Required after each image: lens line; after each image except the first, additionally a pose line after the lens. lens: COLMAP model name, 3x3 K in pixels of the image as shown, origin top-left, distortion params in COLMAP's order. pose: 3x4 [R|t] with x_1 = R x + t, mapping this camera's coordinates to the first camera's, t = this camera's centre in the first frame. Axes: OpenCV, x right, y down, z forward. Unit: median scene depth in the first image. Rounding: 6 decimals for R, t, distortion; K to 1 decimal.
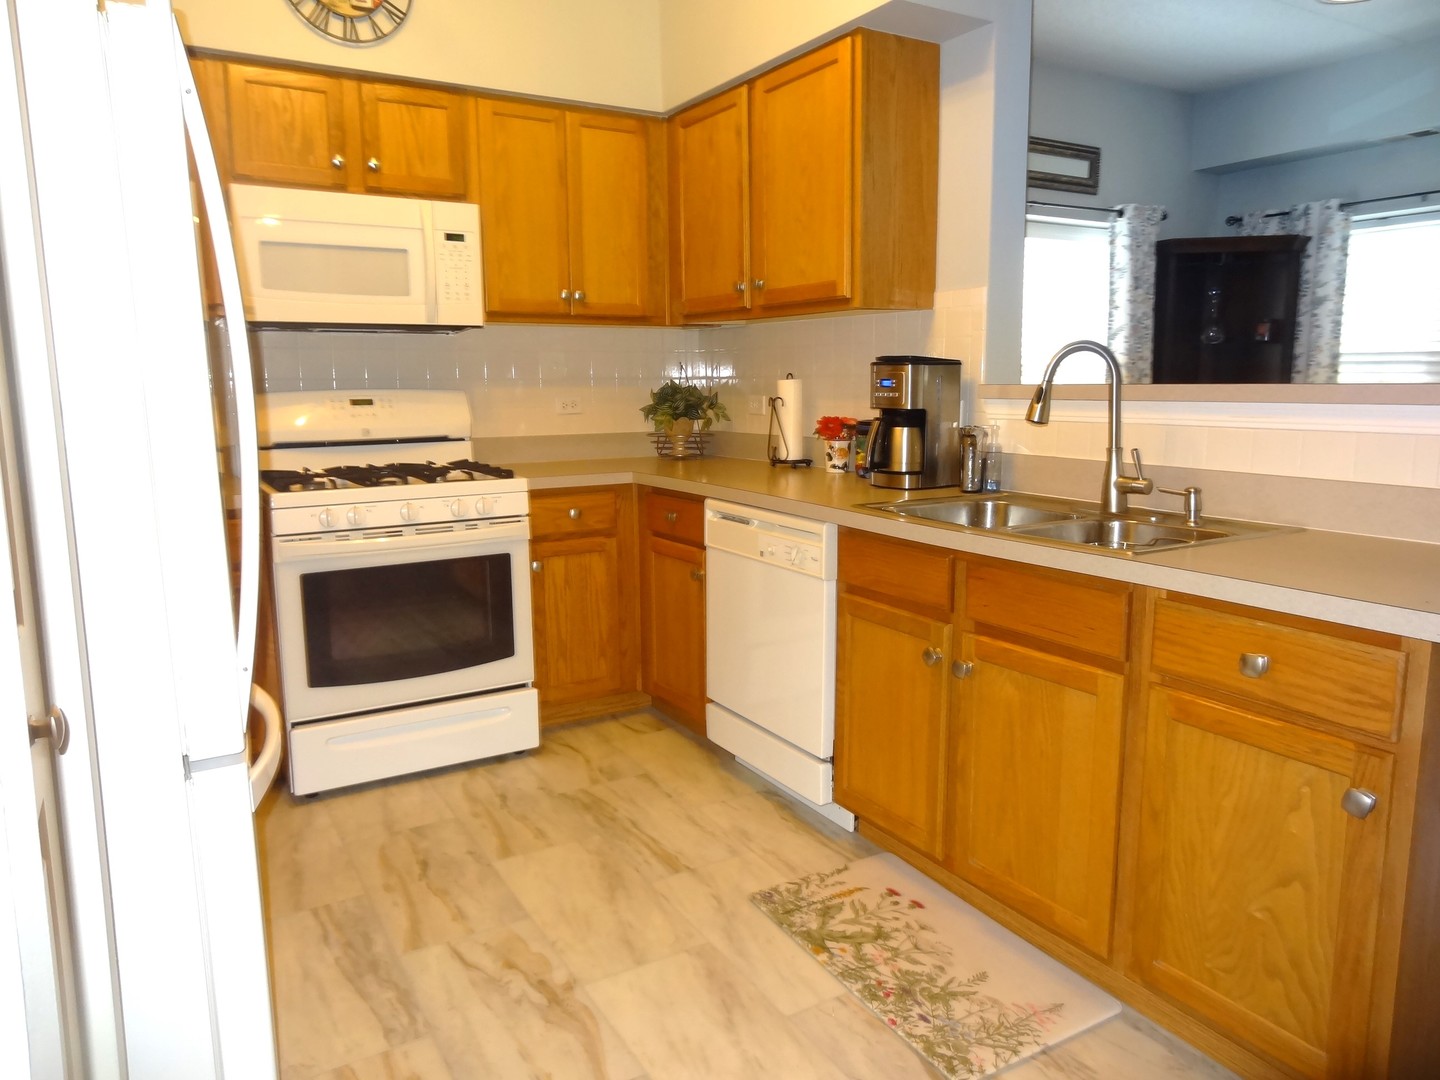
lens RADIAL K [[1004.5, 0, 723.5], [0, 1004.5, 526.3], [0, 0, 1]] dist [0.003534, 0.009099]
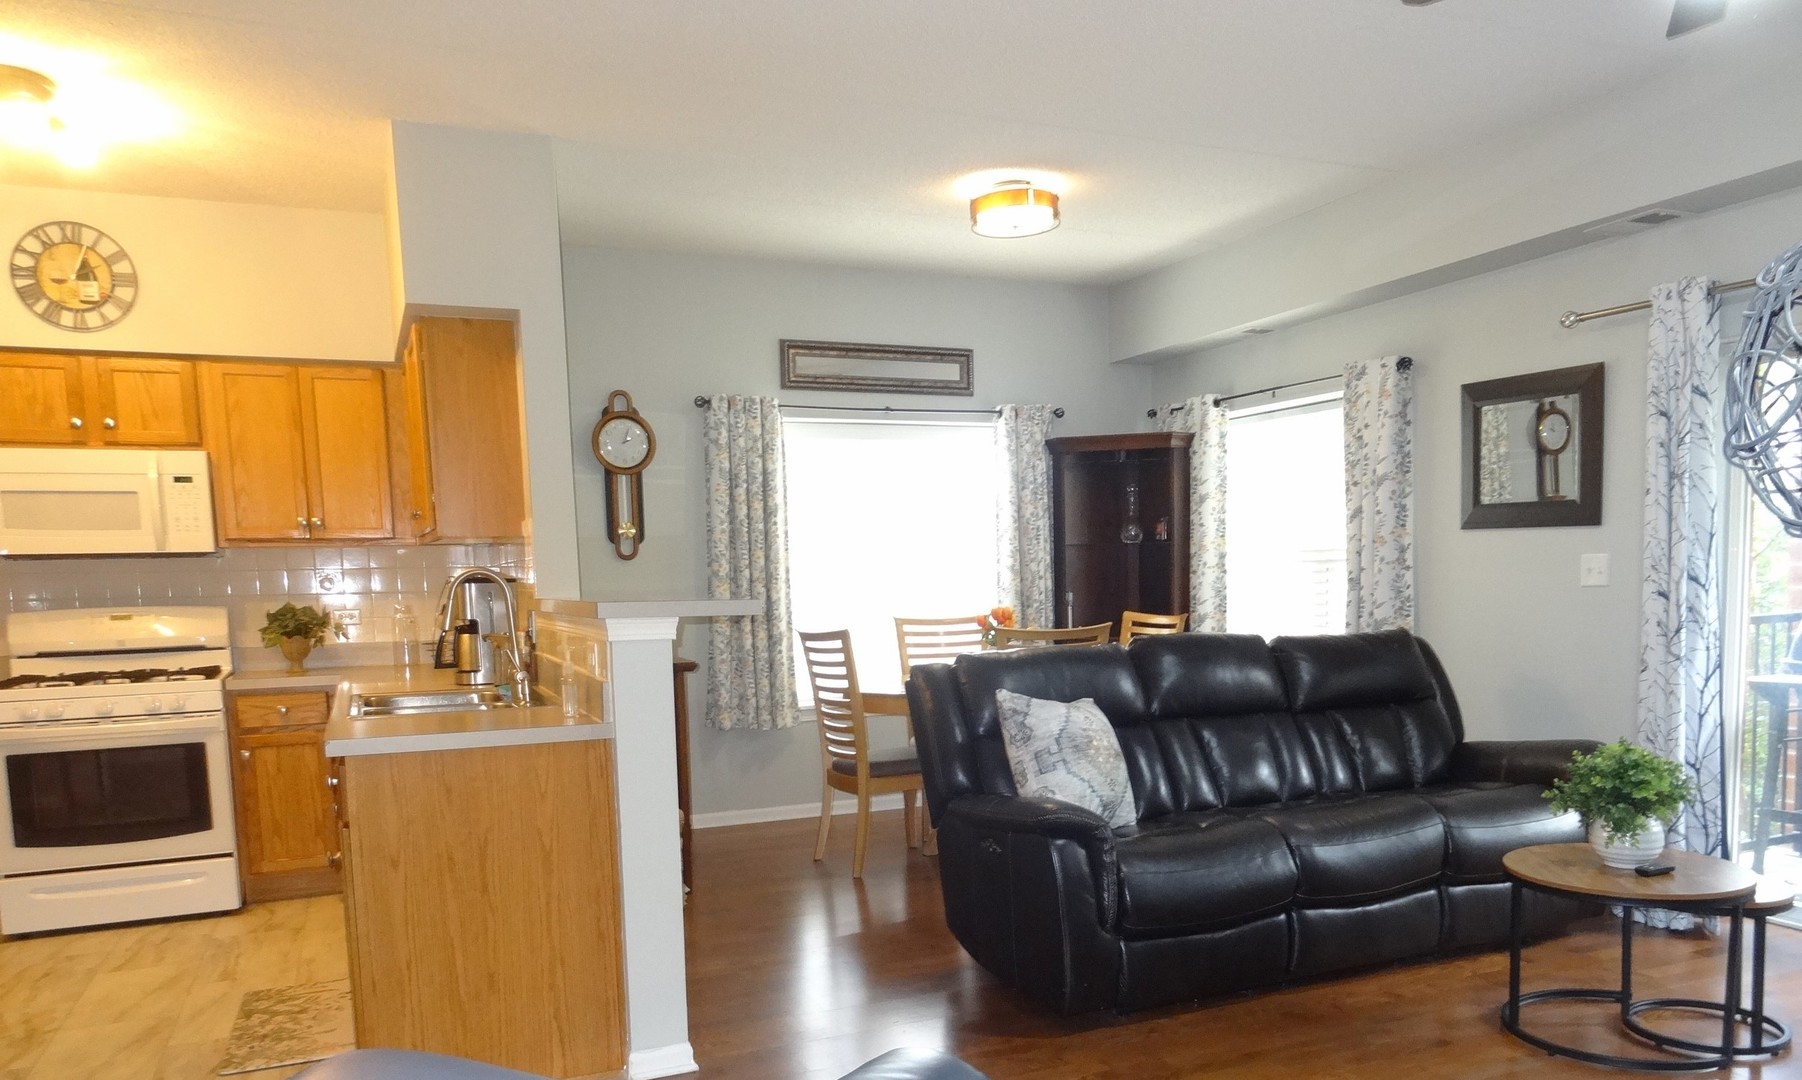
lens RADIAL K [[1335.5, 0, 960.3], [0, 1335.5, 705.4], [0, 0, 1]] dist [0.004743, 0.020652]
pose [[0.993243, -0.003745, -0.115990, 0.801797], [-0.001603, 0.998941, -0.045978, 0.051076], [0.116040, 0.045854, 0.992186, -0.446256]]
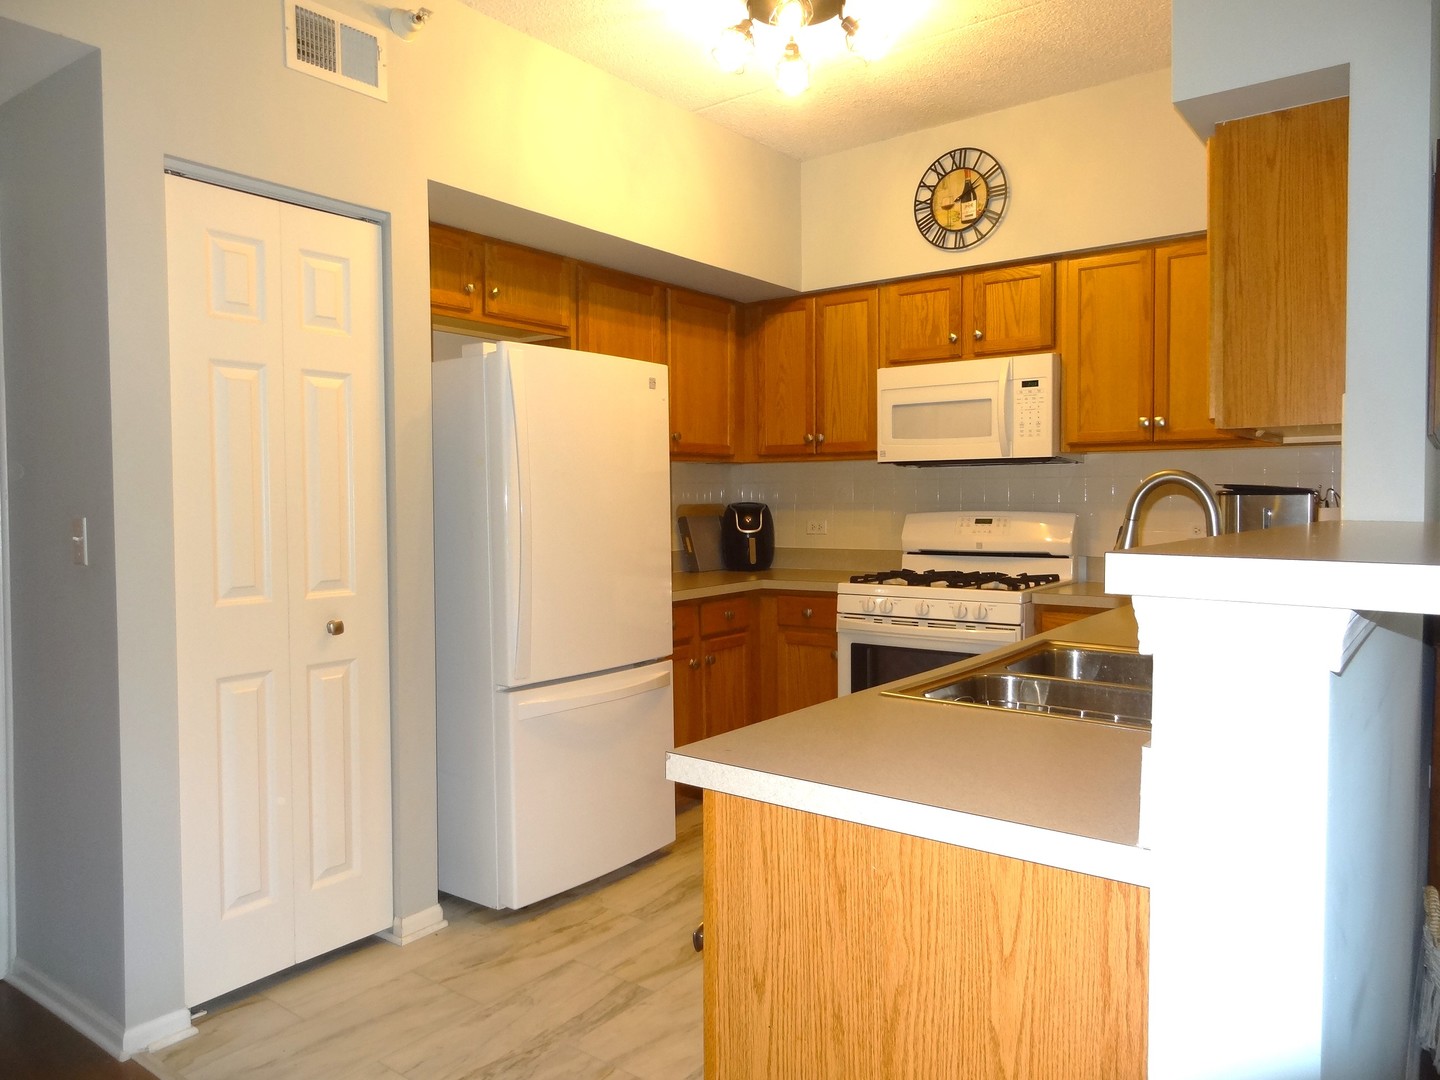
lens RADIAL K [[1004.5, 0, 728.9], [0, 1004.5, 529.0], [0, 0, 1]] dist [0.003534, 0.009099]
pose [[0.379319, 0.036446, -0.924548, 0.658366], [-0.136063, 0.990558, -0.016775, -0.050342], [0.915207, 0.132160, 0.380696, 0.245166]]
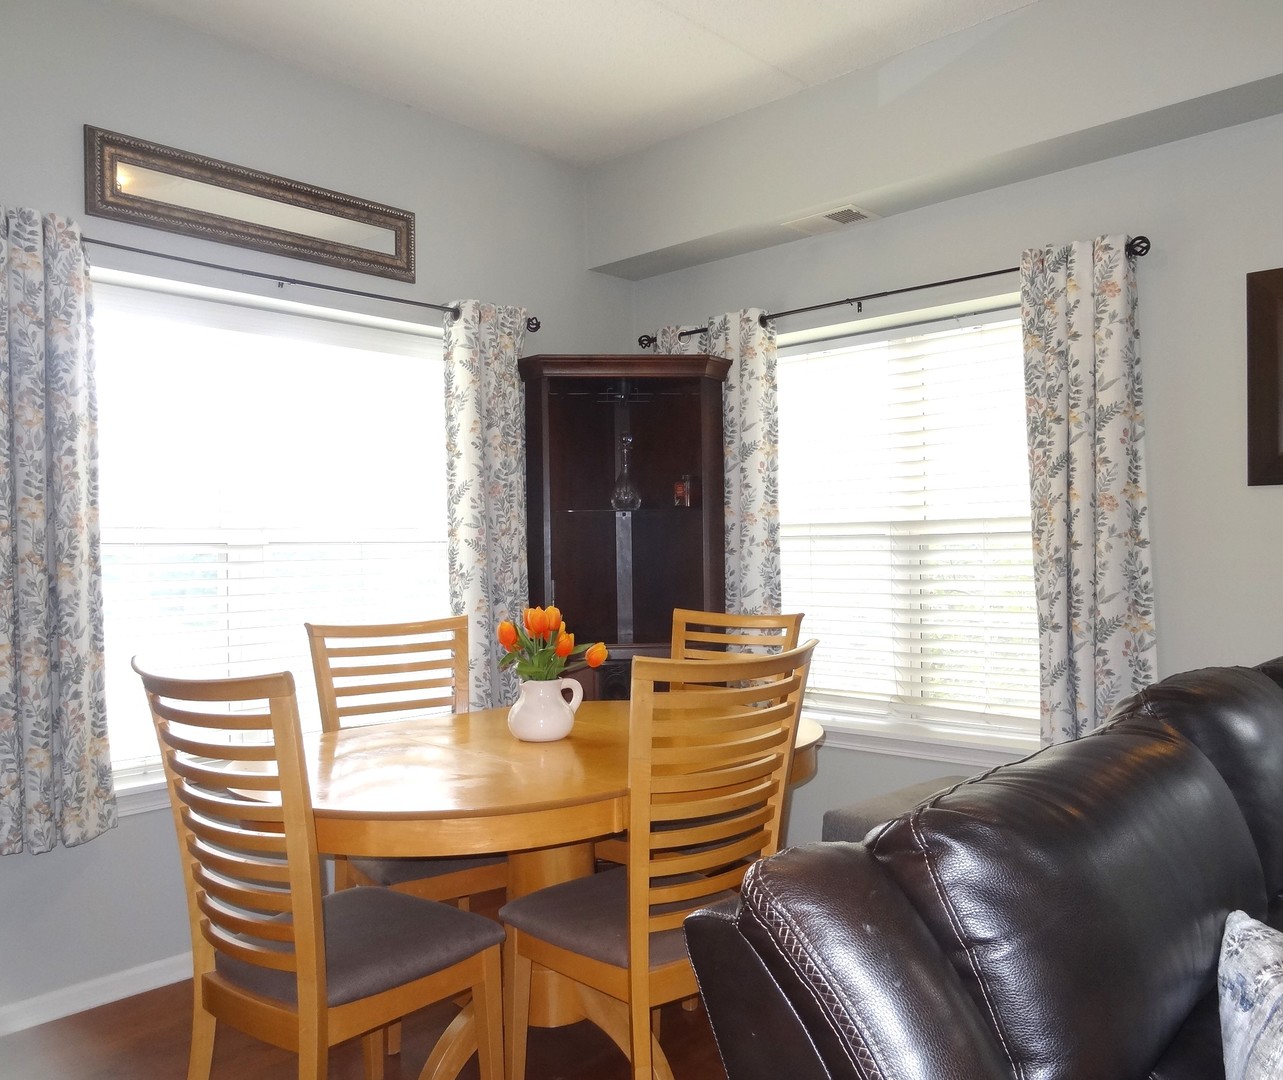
lens RADIAL K [[1072.1, 0, 684.4], [0, 1072.1, 558.8], [0, 0, 1]] dist [-0.002852, 0.021336]
pose [[0.957459, -0.010575, 0.288376, 0.530057], [0.052126, 0.989227, -0.136793, -0.079931], [-0.283823, 0.146005, 0.947695, 0.509287]]
